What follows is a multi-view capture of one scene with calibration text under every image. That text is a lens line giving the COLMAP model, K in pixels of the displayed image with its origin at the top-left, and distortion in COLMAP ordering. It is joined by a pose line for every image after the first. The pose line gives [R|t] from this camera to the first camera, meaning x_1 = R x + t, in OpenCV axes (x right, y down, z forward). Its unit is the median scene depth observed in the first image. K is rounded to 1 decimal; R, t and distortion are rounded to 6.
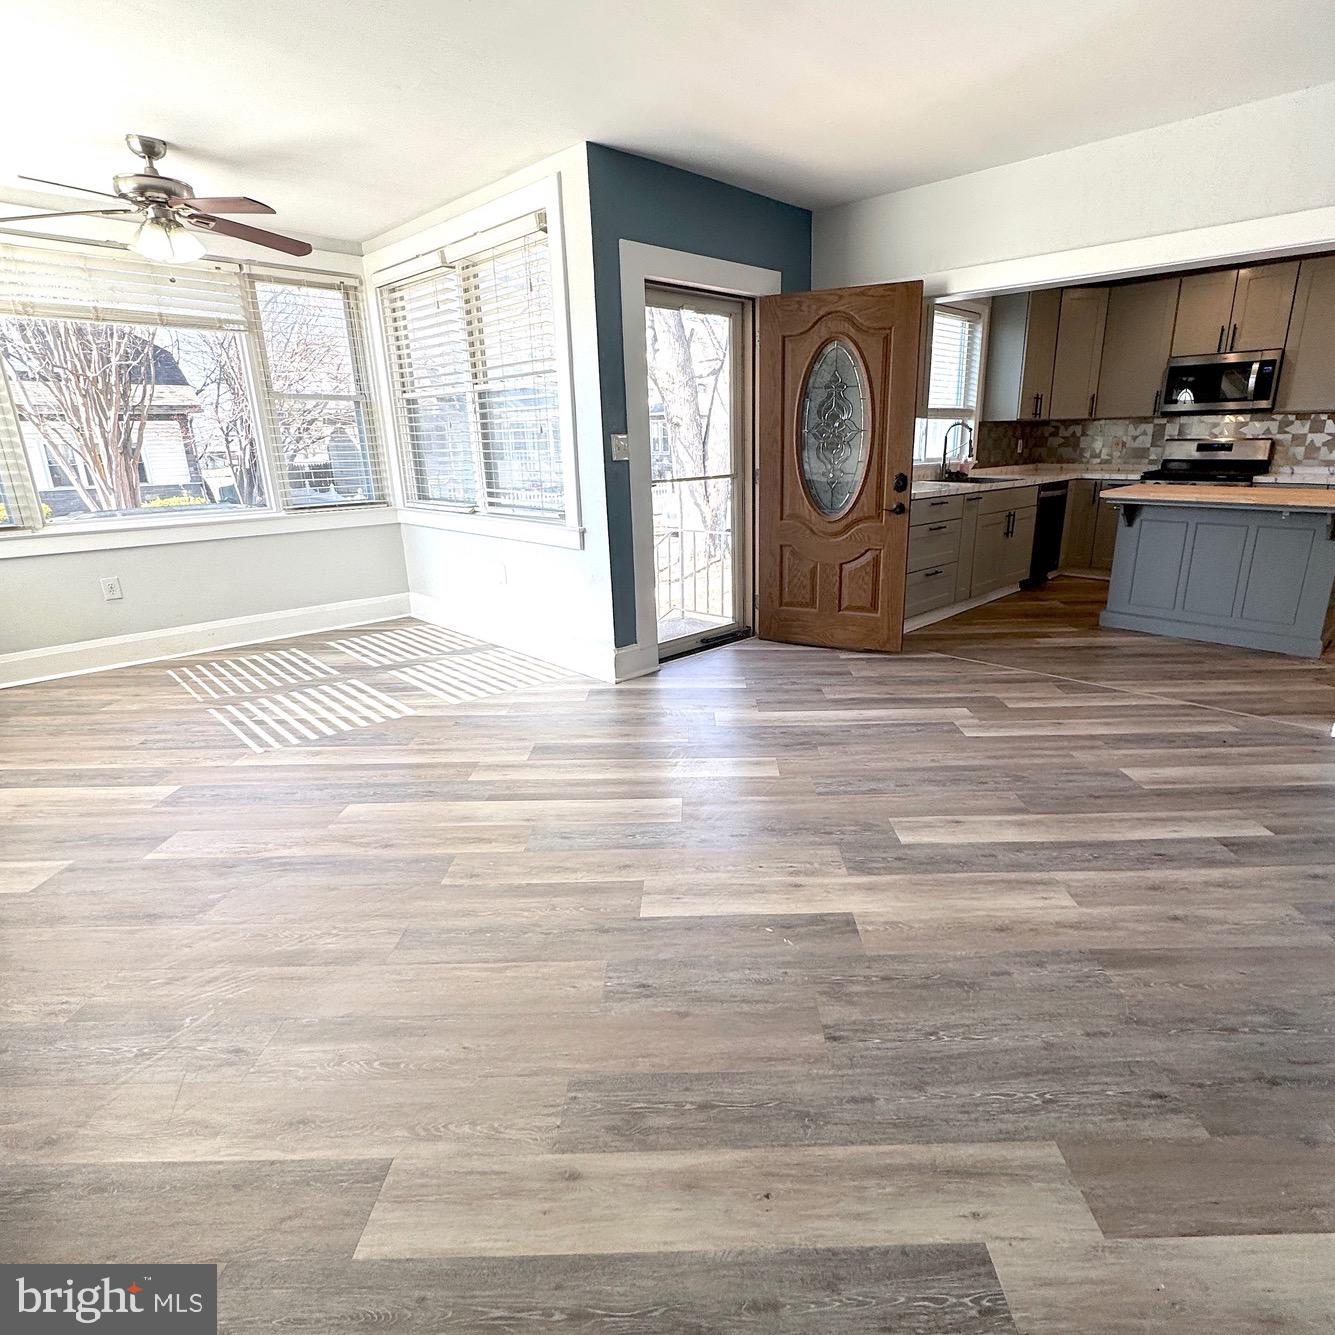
lens RADIAL K [[738.8, 0, 706.3], [0, 738.8, 667.8], [0, 0, 1]] dist [-0.004346, 0.002250]
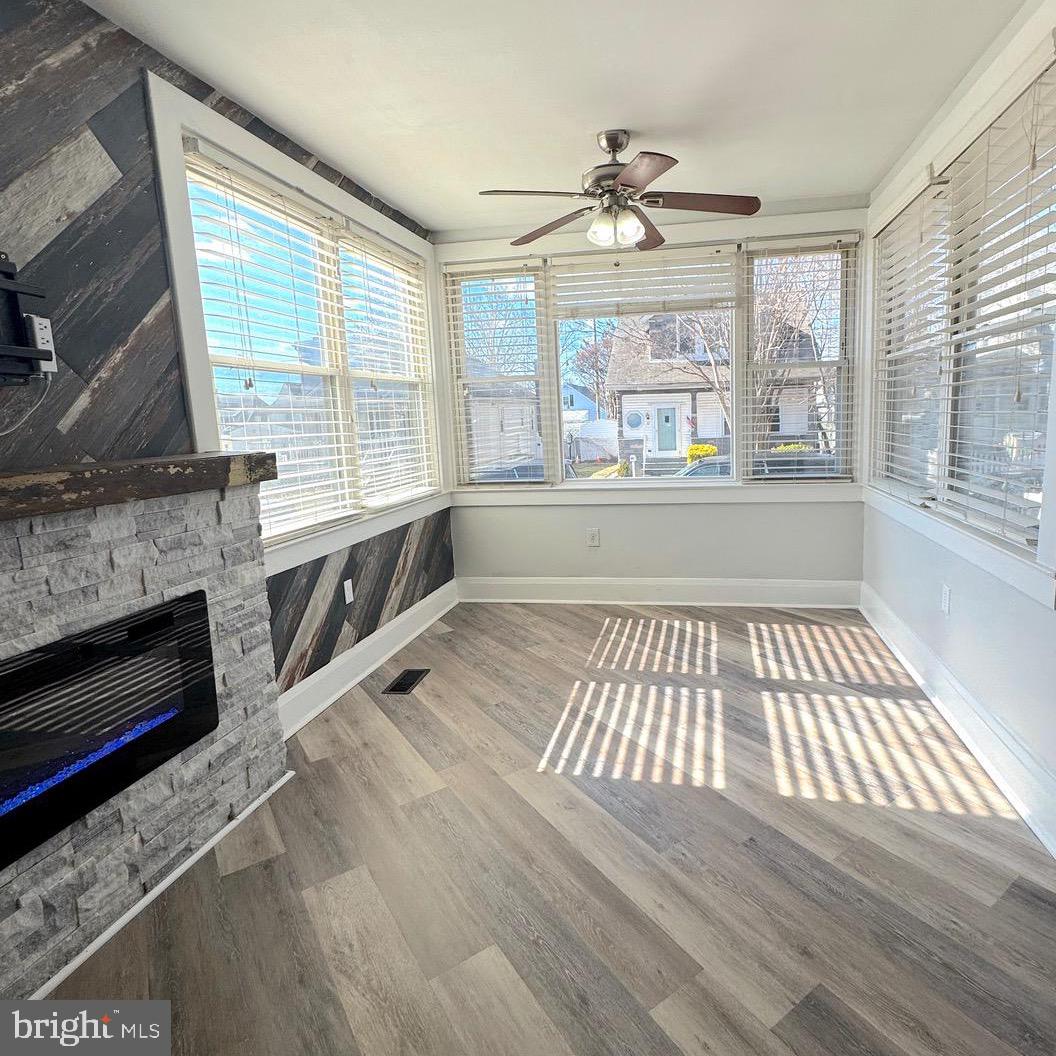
lens RADIAL K [[633.3, 0, 597.4], [0, 633.3, 509.9], [0, 0, 1]] dist [-0.005745, 0.000499]
pose [[0.579905, 0.116516, -0.806309, -0.001170], [-0.215526, 0.976399, -0.013913, -0.151605], [0.785658, 0.181849, 0.591331, 0.448011]]
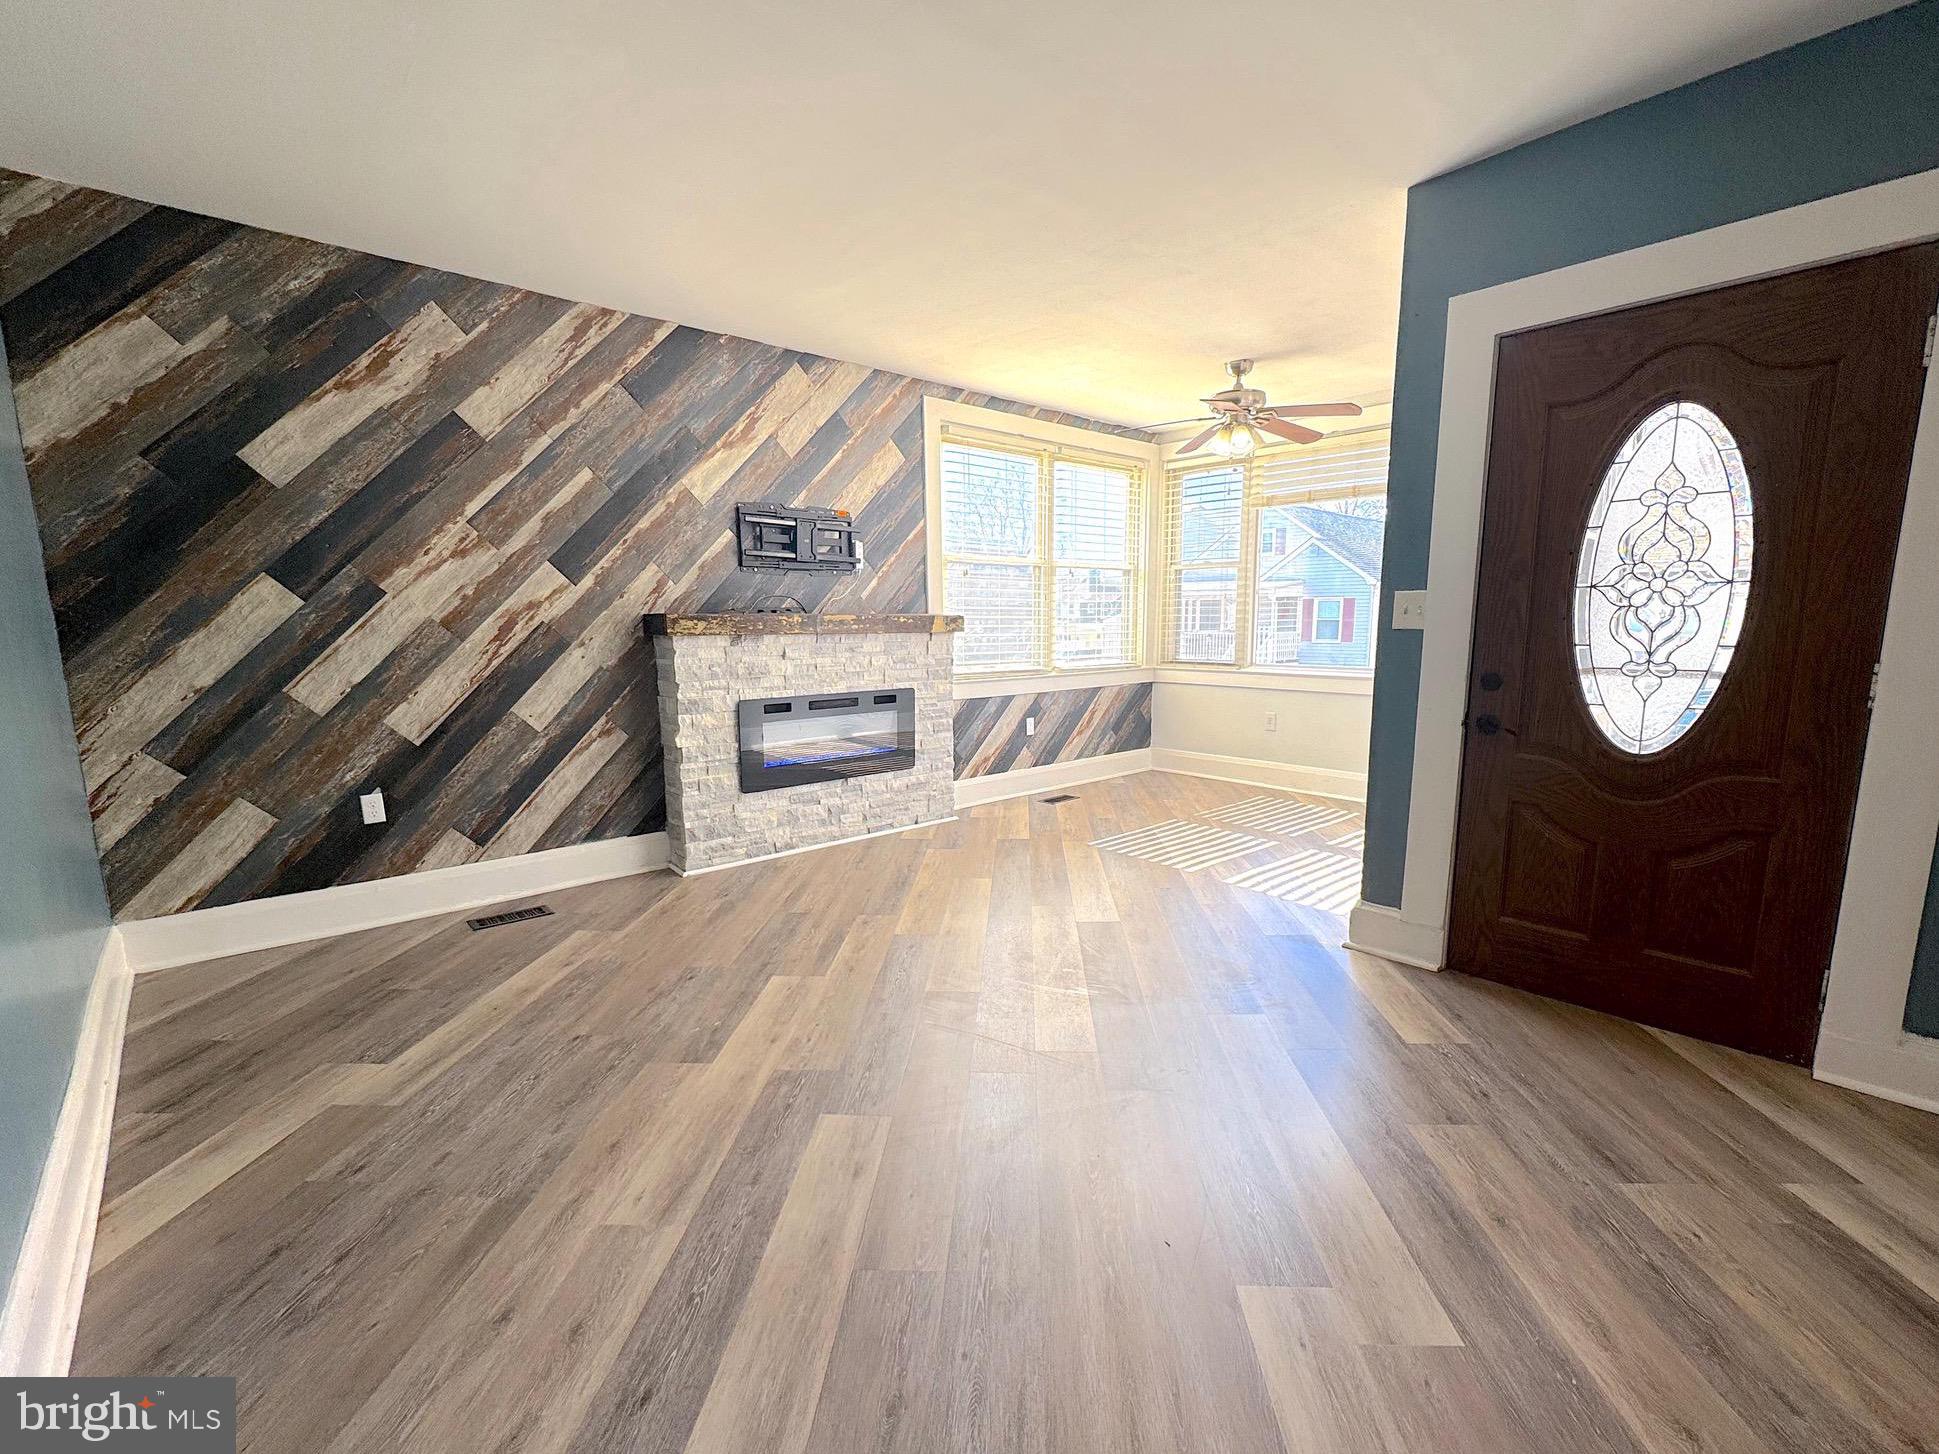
lens RADIAL K [[849.9, 0, 986.1], [0, 849.9, 762.0], [0, 0, 1]] dist [0.000053, -0.001460]
pose [[-0.048158, 0.182759, -0.981978, 0.630408], [-0.288128, 0.938785, 0.188851, -0.190035], [0.956380, 0.292030, 0.007448, 0.629606]]
